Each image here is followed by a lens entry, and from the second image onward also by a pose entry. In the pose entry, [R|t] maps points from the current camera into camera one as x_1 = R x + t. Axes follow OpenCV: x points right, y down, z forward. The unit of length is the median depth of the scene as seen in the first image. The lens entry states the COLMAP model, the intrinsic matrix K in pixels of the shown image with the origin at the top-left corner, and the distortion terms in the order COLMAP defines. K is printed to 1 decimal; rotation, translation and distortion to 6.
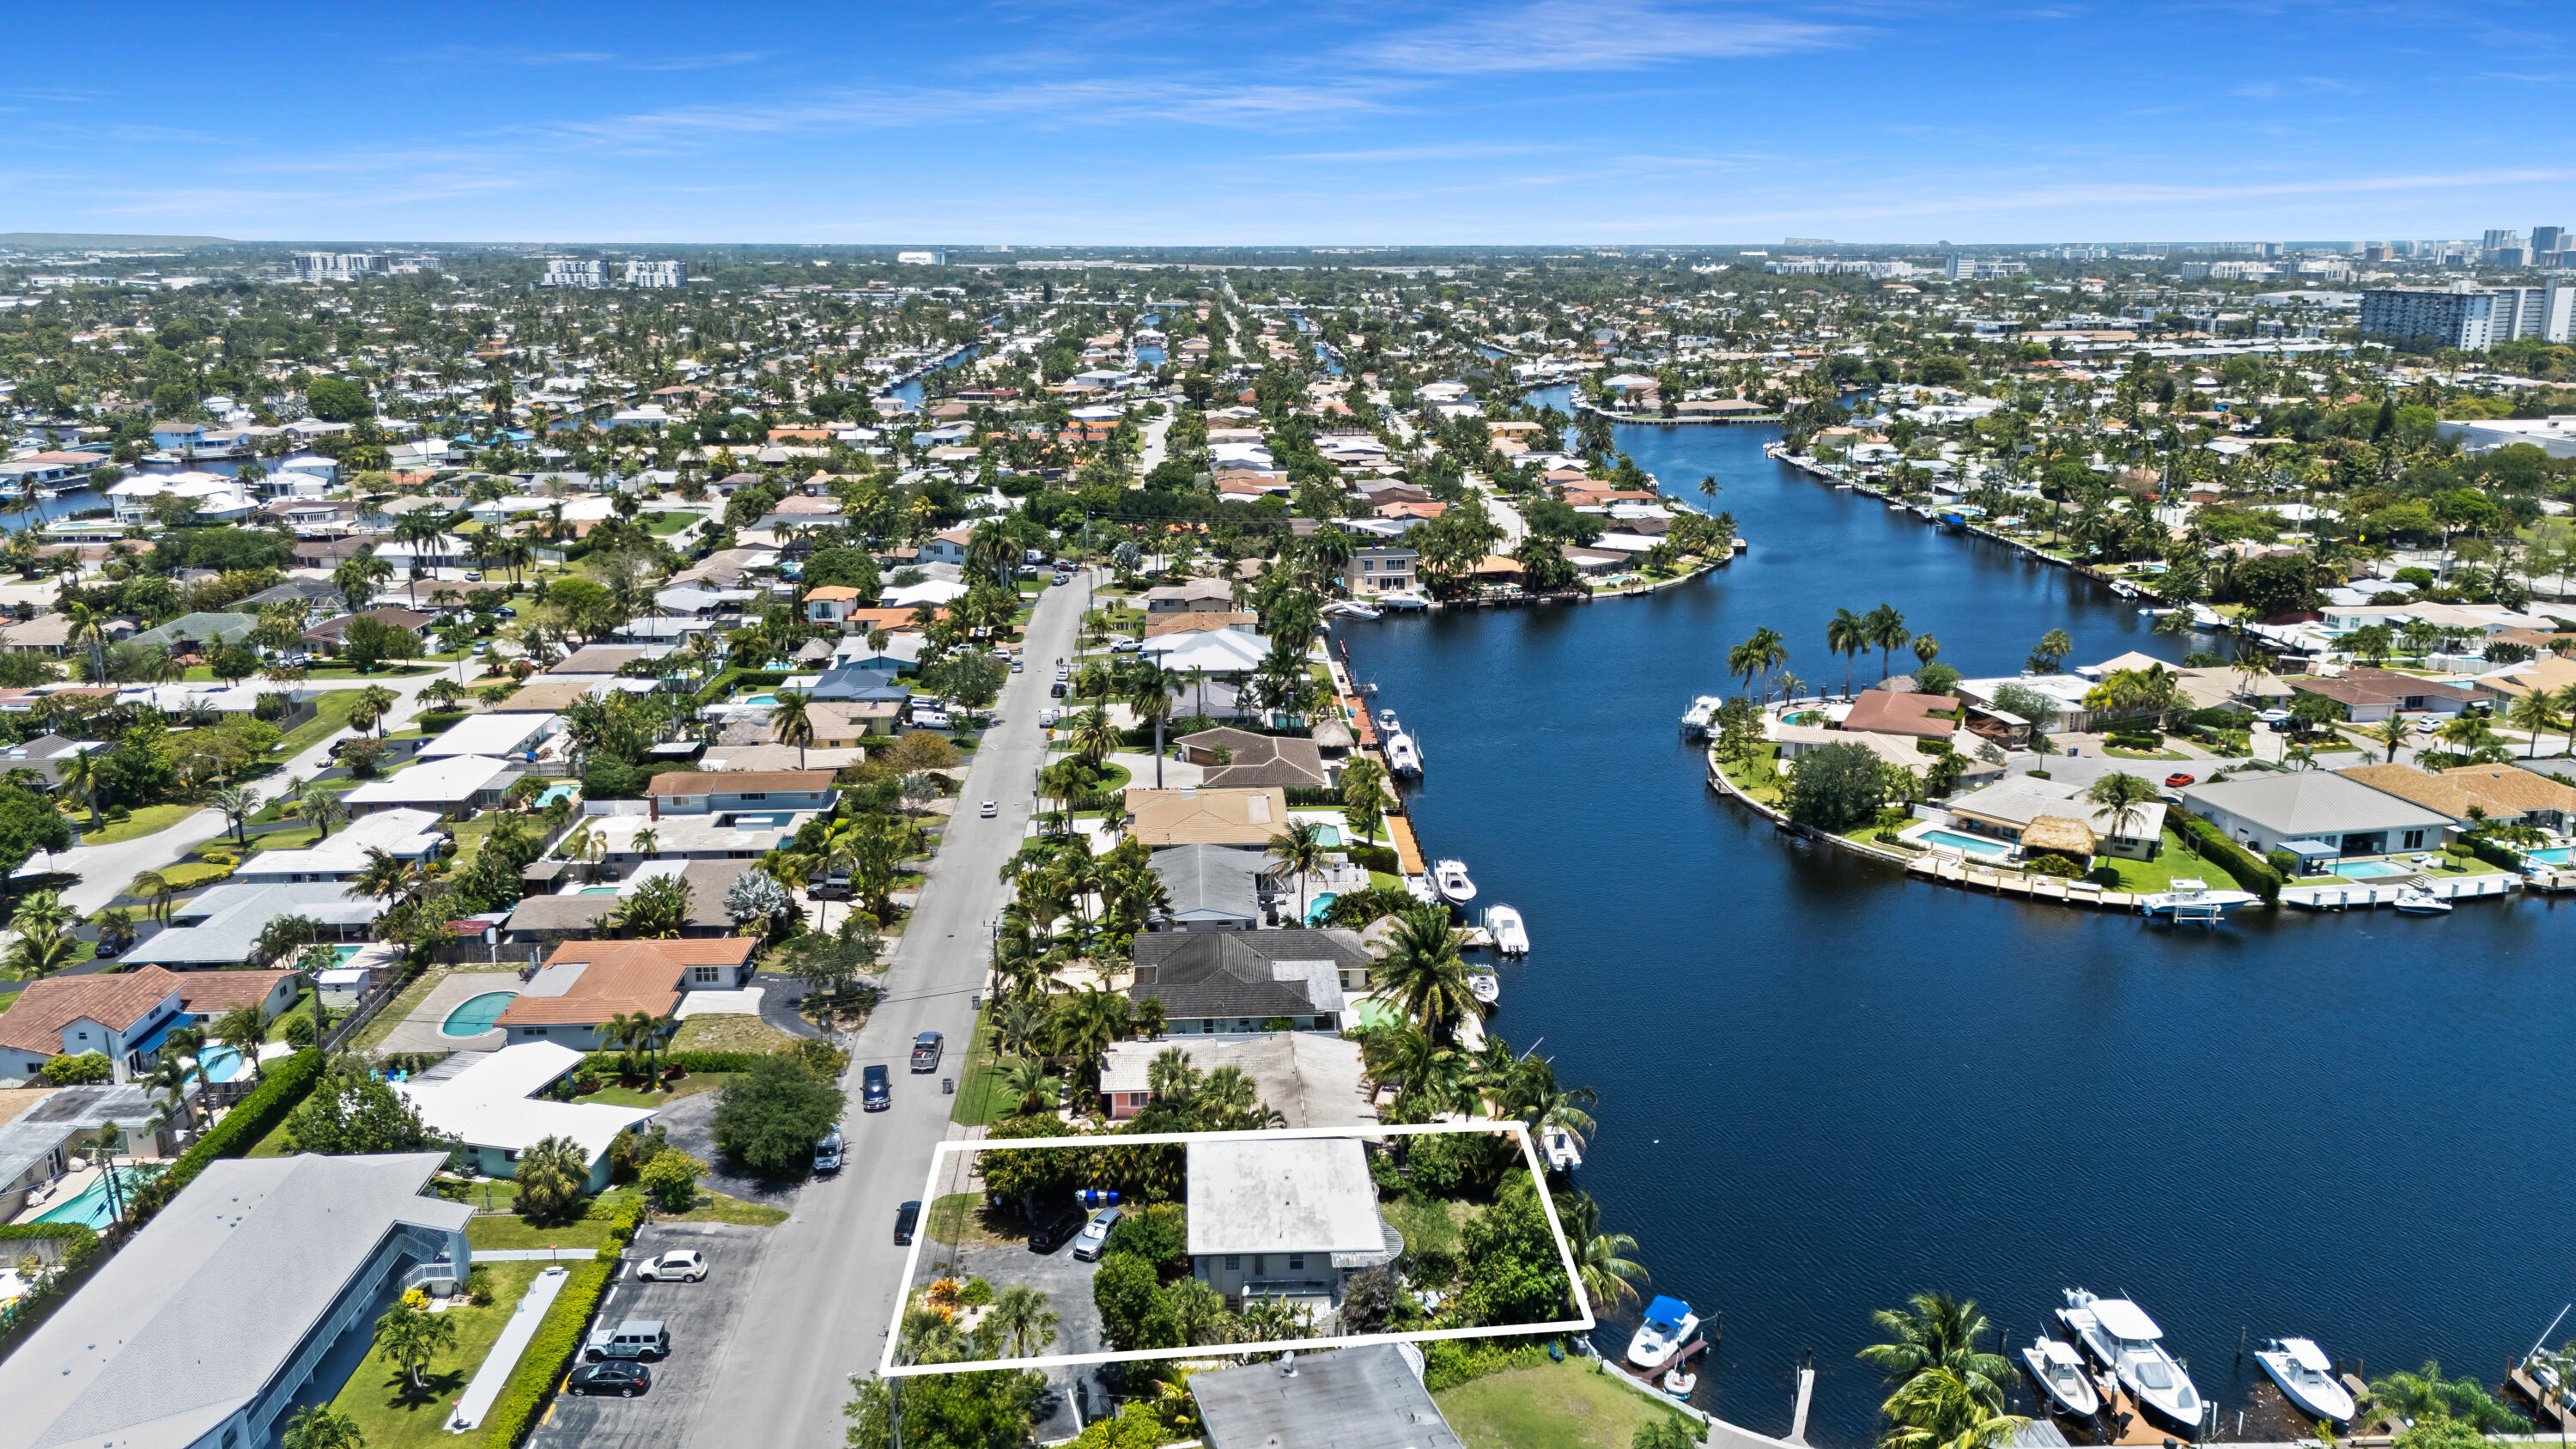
lens RADIAL K [[1836.5, 0, 1269.2], [0, 1836.5, 750.4], [0, 0, 1]] dist [0.072876, -0.077628]
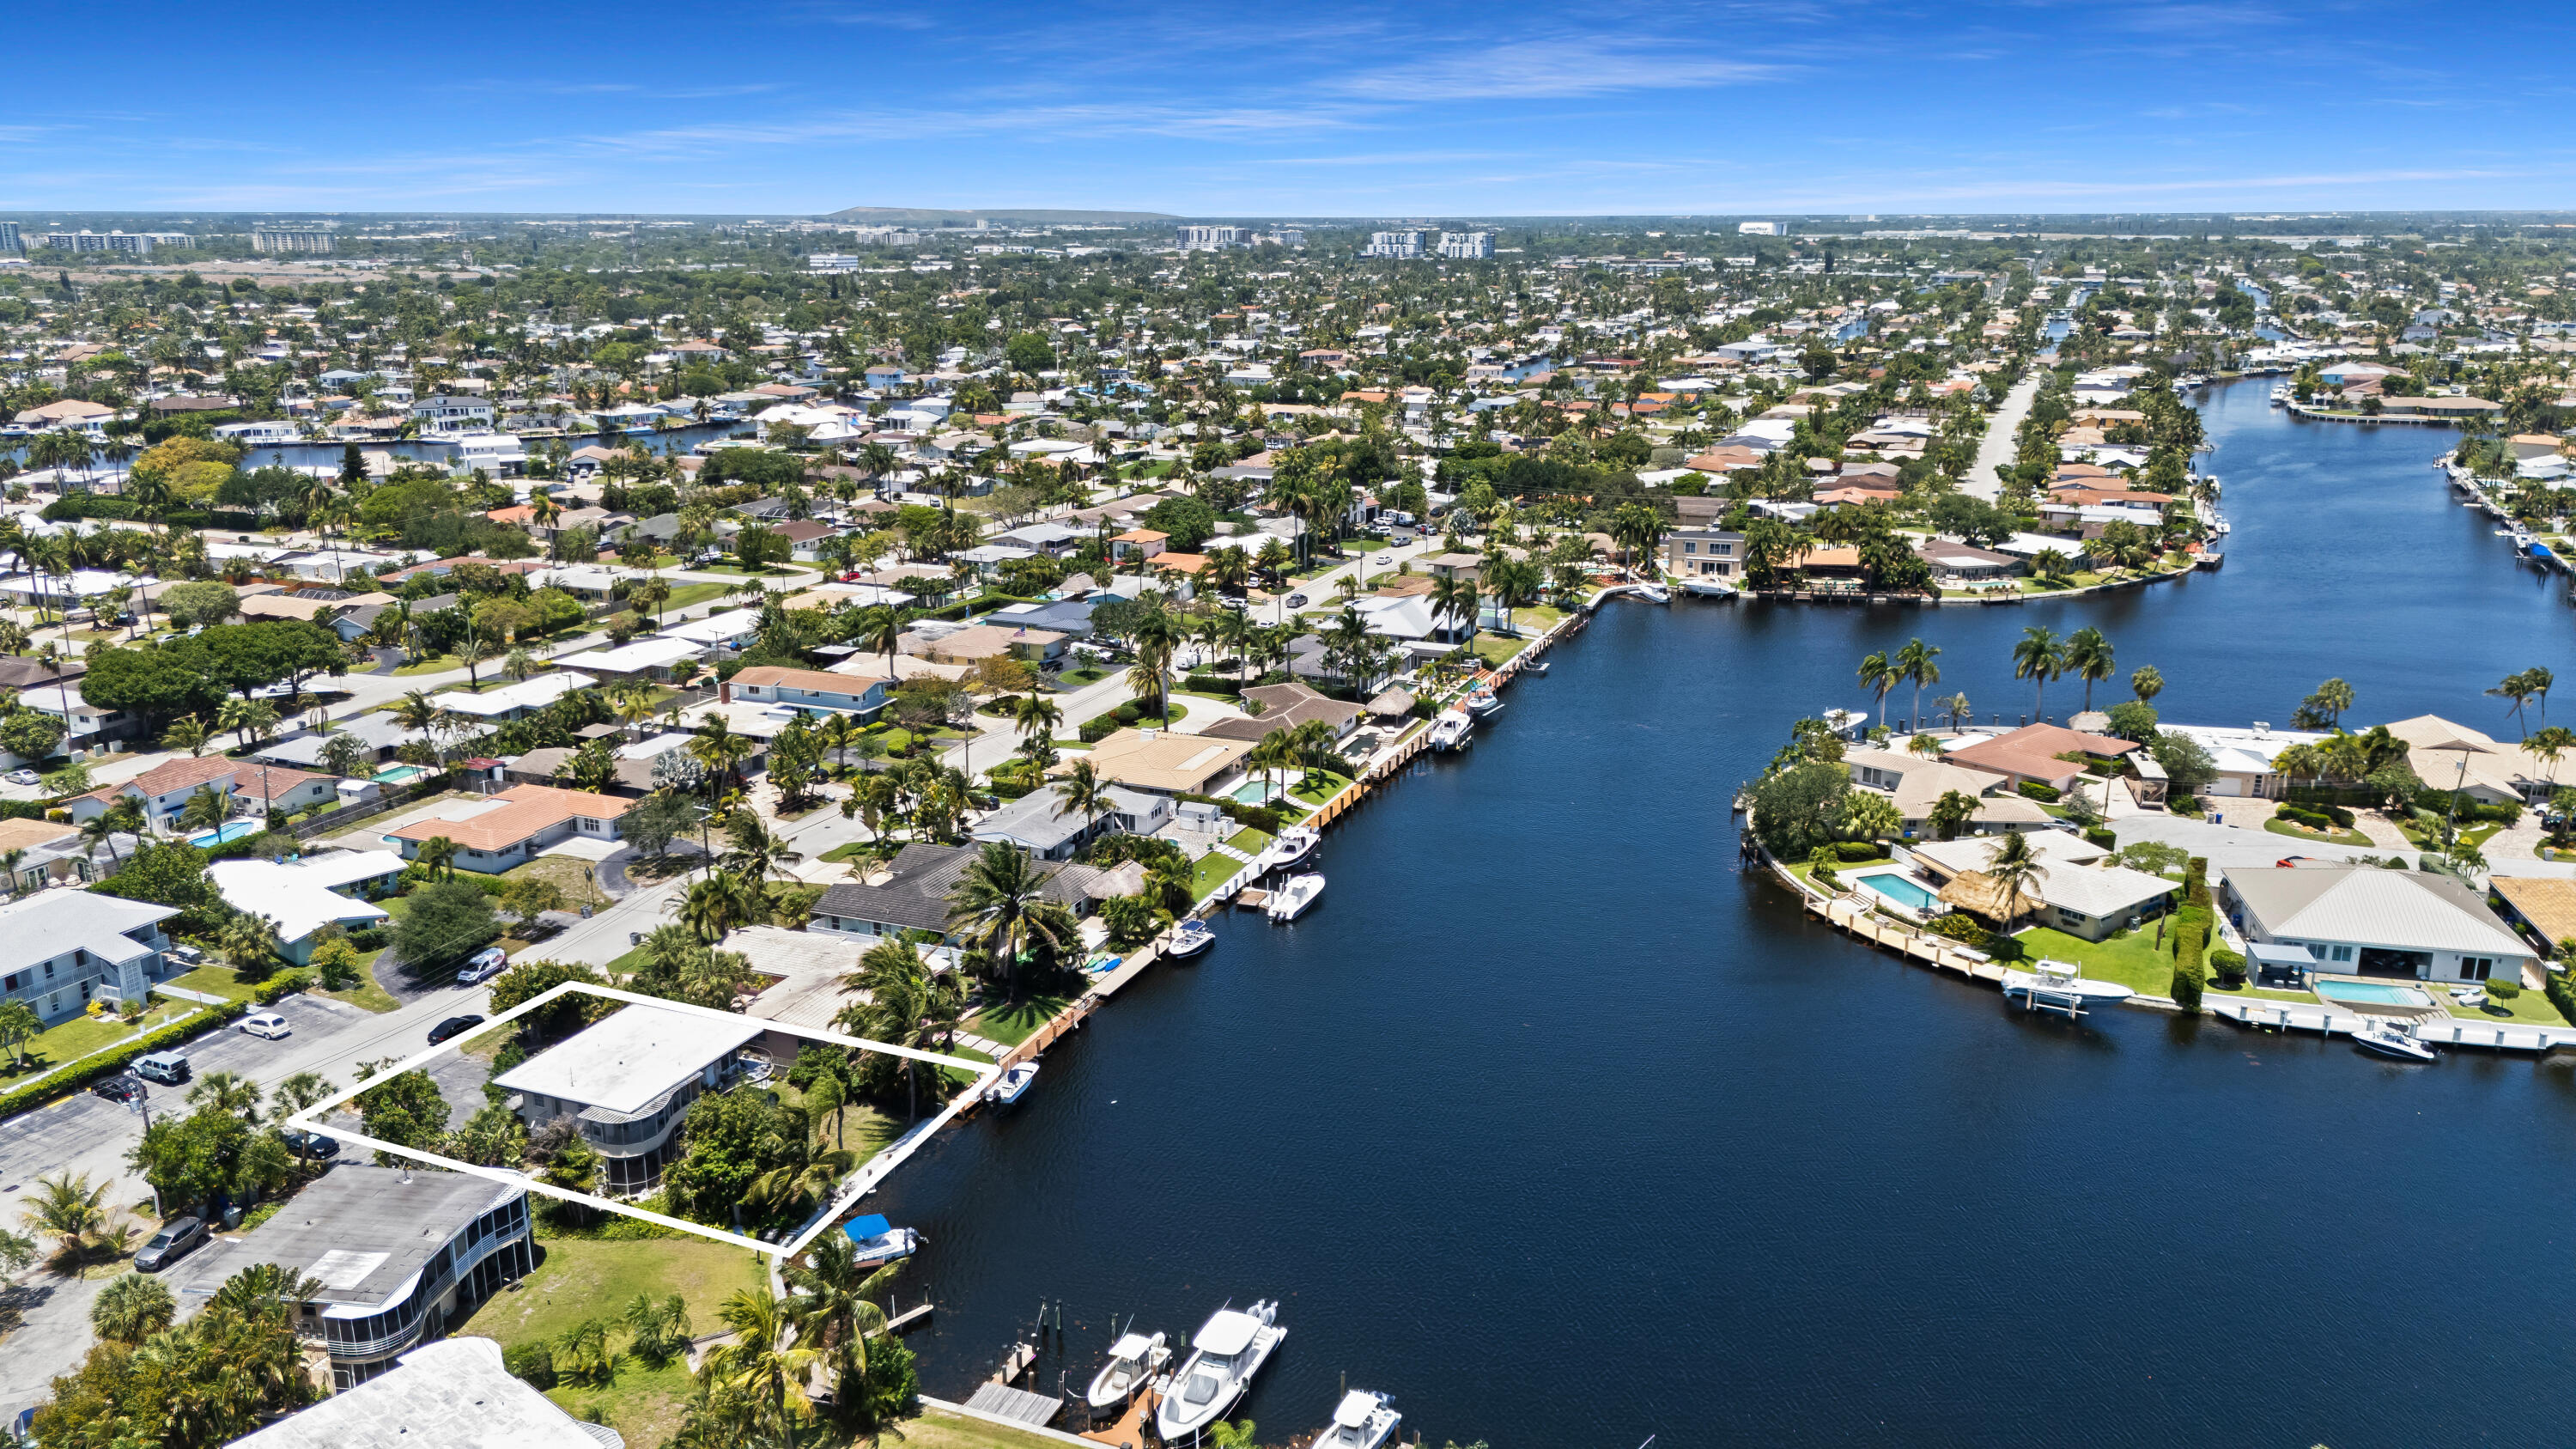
lens RADIAL K [[1821.7, 0, 1274.9], [0, 1821.7, 722.8], [0, 0, 1]] dist [0.063821, -0.071033]
pose [[0.908541, 0.113116, -0.402191, 0.456410], [-0.111895, 0.993364, 0.026616, -0.020142], [0.402532, 0.020821, 0.915169, 0.075070]]
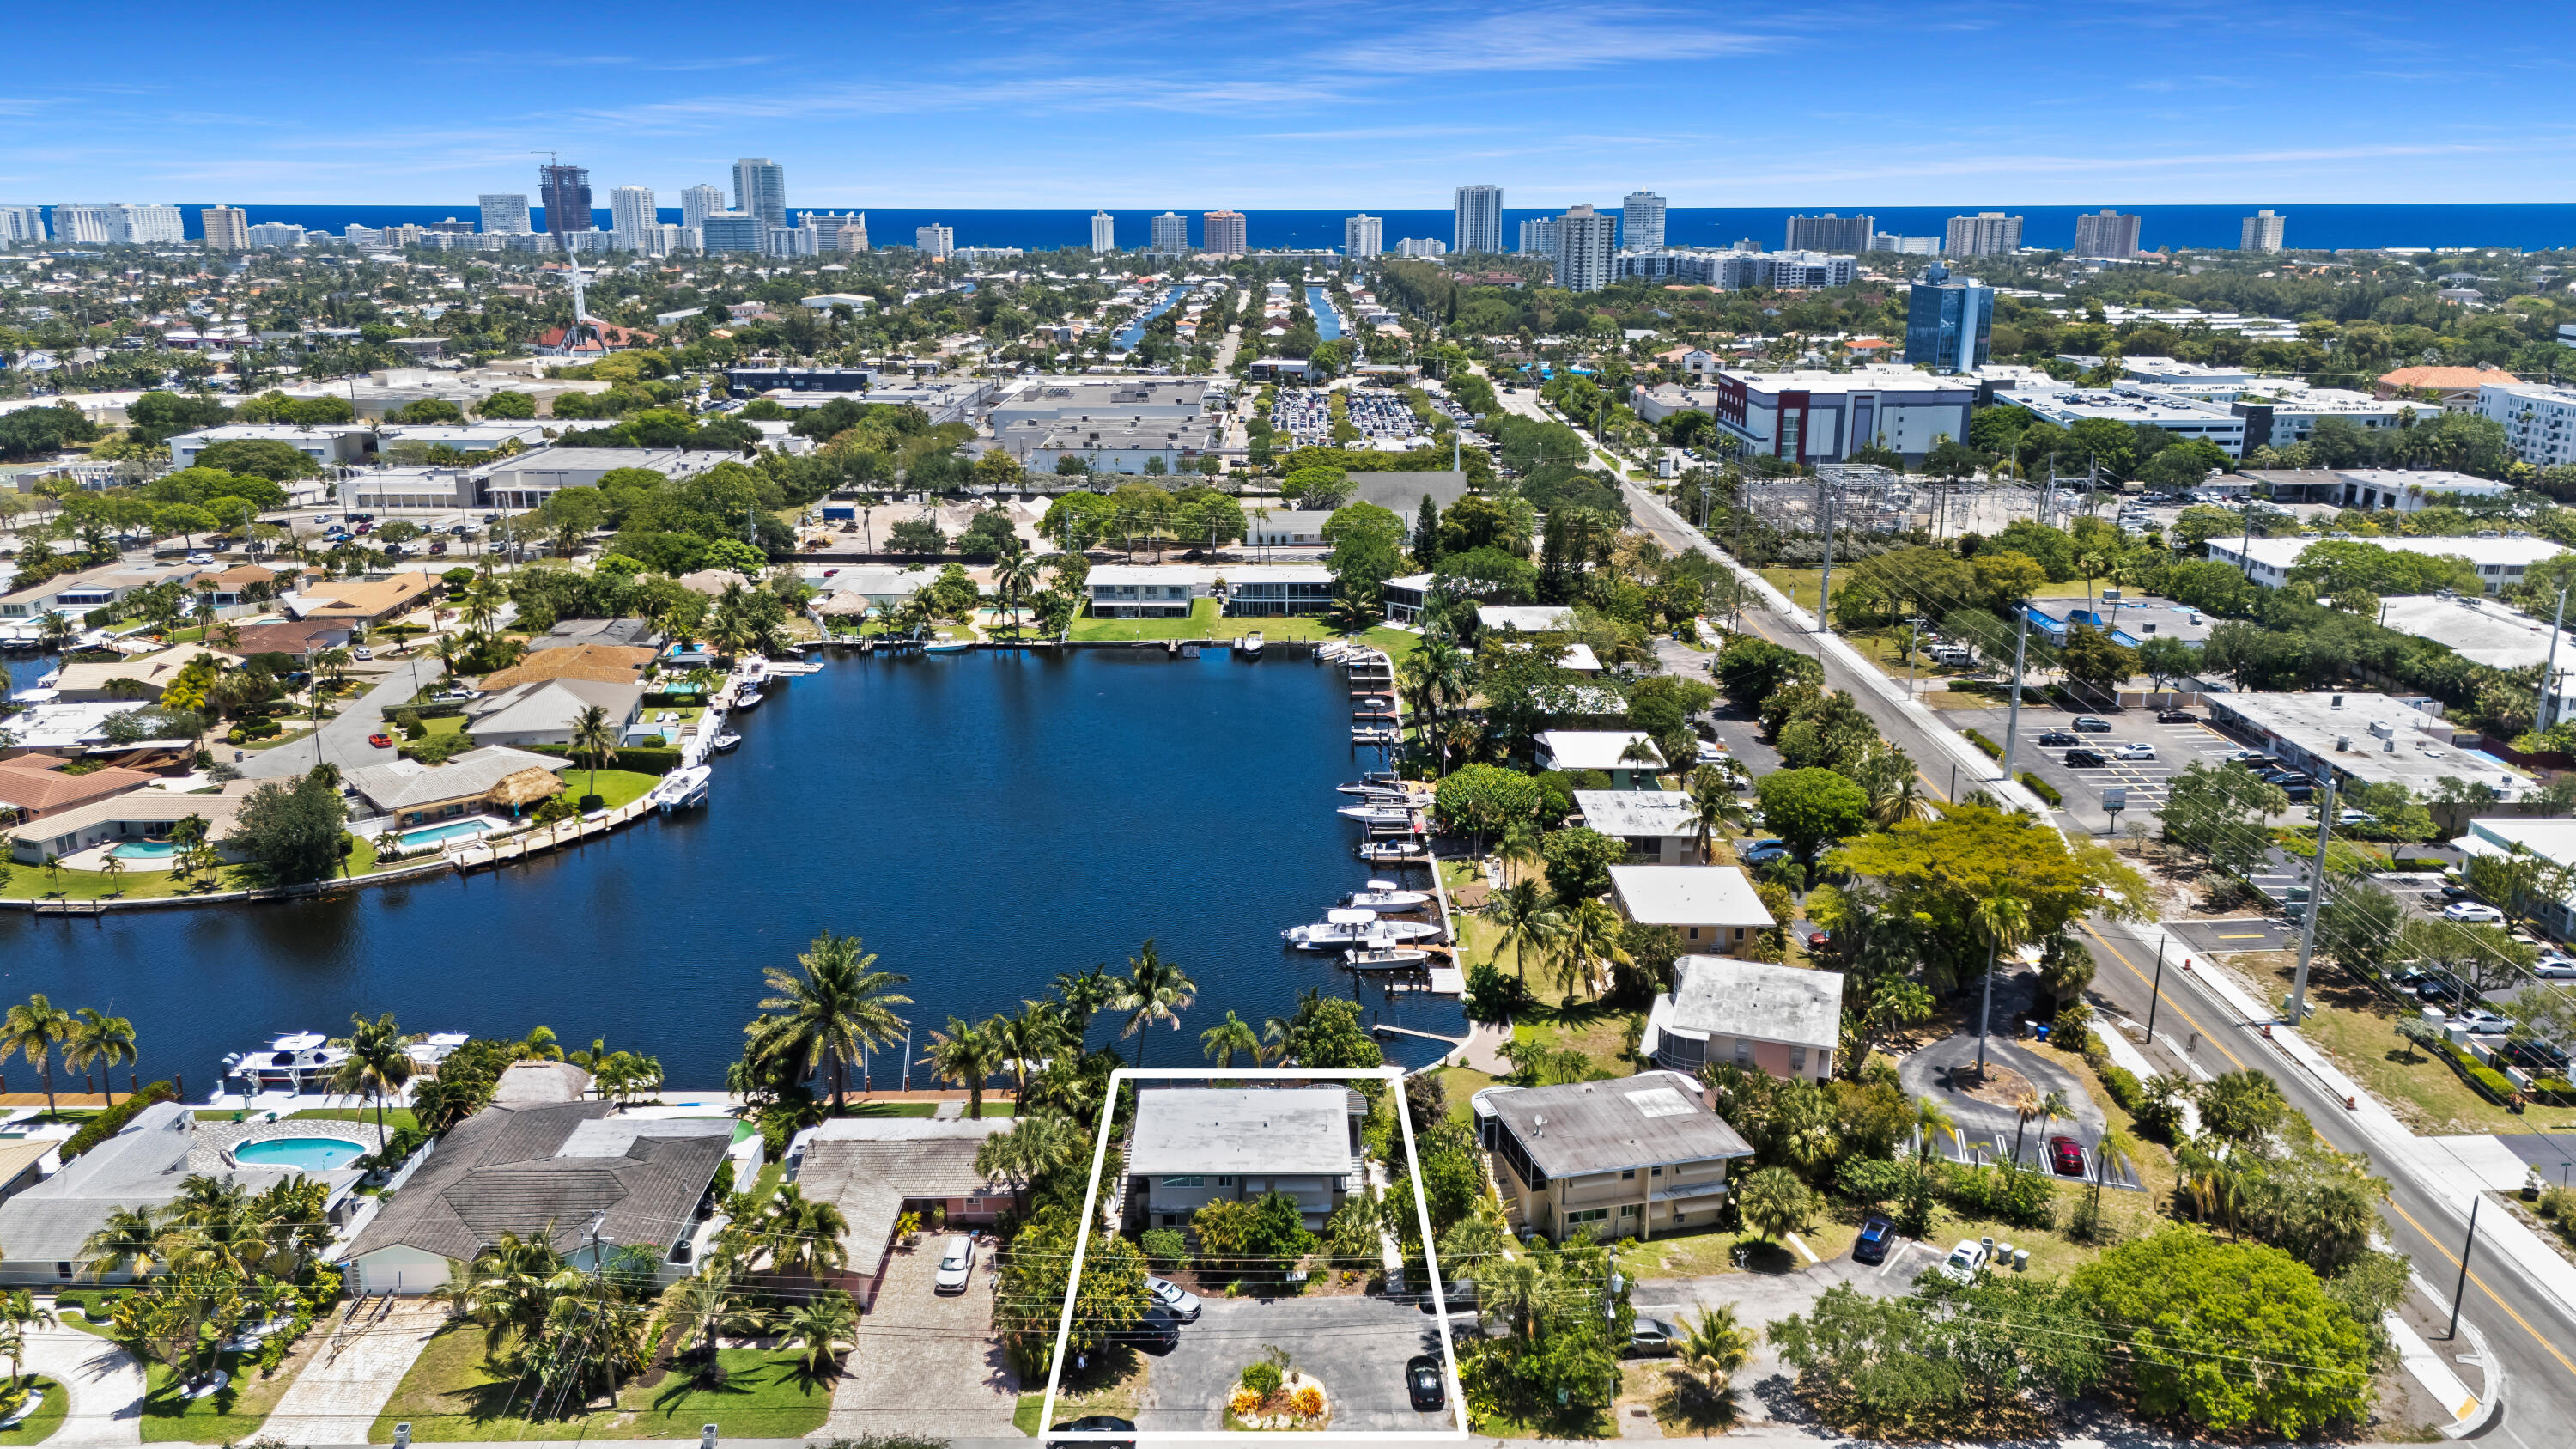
lens RADIAL K [[1821.7, 0, 1274.9], [0, 1821.7, 722.8], [0, 0, 1]] dist [0.063821, -0.071033]
pose [[0.038113, -0.264440, 0.963649, -0.545894], [0.257878, 0.934287, 0.246184, -0.134035], [-0.965425, 0.239121, 0.103801, 0.469586]]
